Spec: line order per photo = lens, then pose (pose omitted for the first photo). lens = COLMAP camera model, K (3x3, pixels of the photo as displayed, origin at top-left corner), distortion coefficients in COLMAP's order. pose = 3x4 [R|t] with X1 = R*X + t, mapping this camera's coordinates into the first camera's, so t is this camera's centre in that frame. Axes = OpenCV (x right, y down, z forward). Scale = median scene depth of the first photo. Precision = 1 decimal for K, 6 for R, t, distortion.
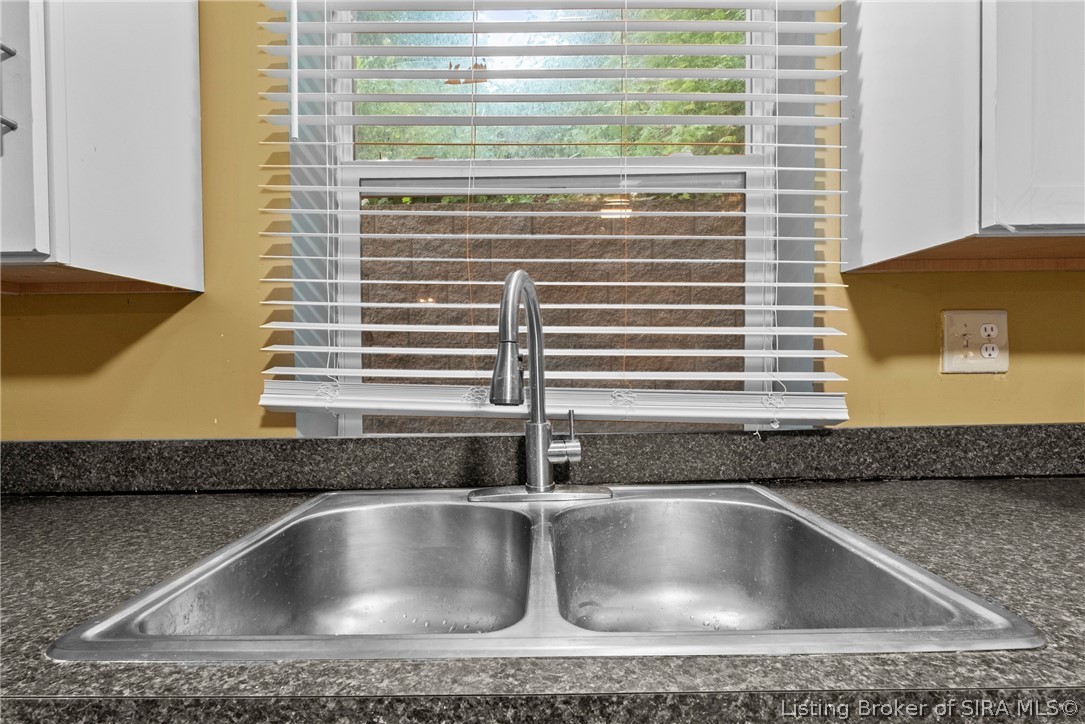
lens RADIAL K [[504.0, 0, 552.8], [0, 504.0, 374.6], [0, 0, 1]] dist [-0.006965, -0.000814]
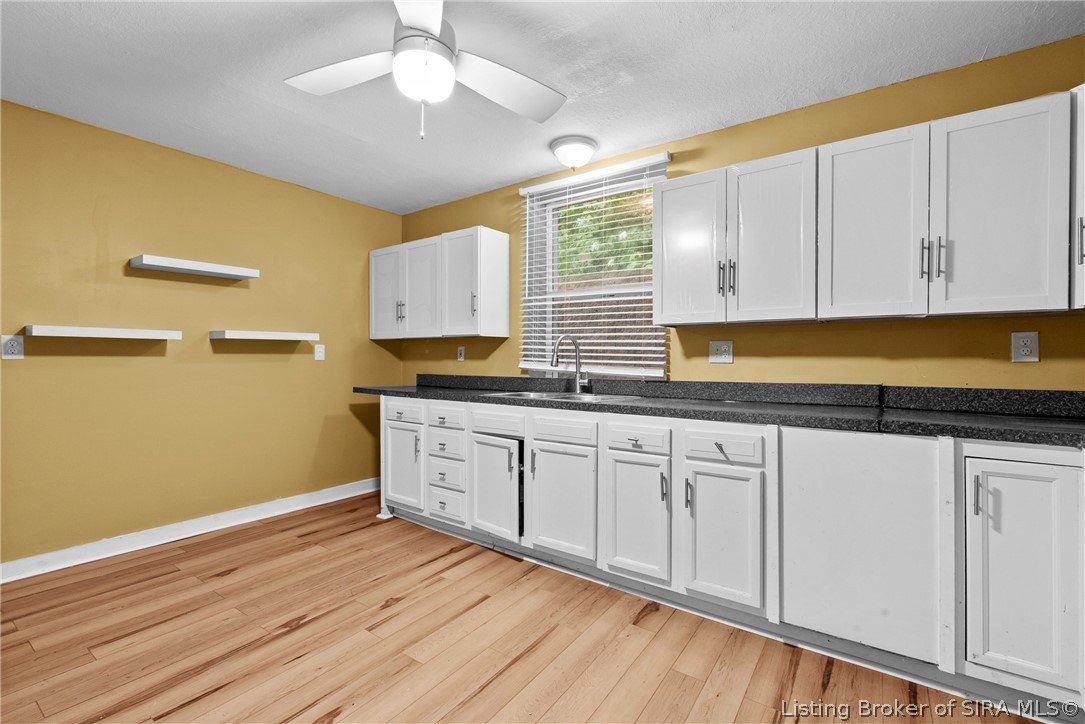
lens RADIAL K [[482.9, 0, 542.5], [0, 482.9, 362.0], [0, 0, 1]] dist [-0.004097, -0.000409]
pose [[0.803355, 0.018595, -0.595210, 1.690003], [-0.029710, 0.999519, -0.008874, 0.045647], [0.594759, 0.024812, 0.803521, -1.786061]]
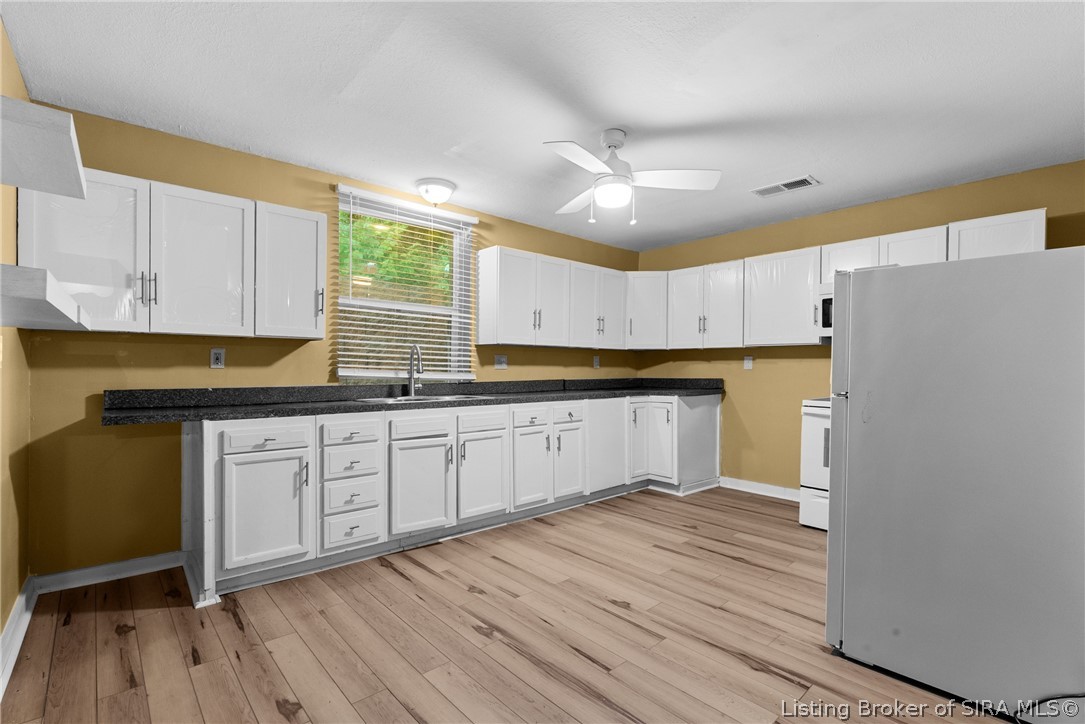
lens RADIAL K [[504.0, 0, 552.8], [0, 504.0, 374.6], [0, 0, 1]] dist [-0.006965, -0.000814]
pose [[0.742113, 0.006538, 0.670243, -1.777756], [0.003962, 0.999892, -0.014140, 0.109575], [-0.670264, 0.013149, 0.742007, -2.584108]]
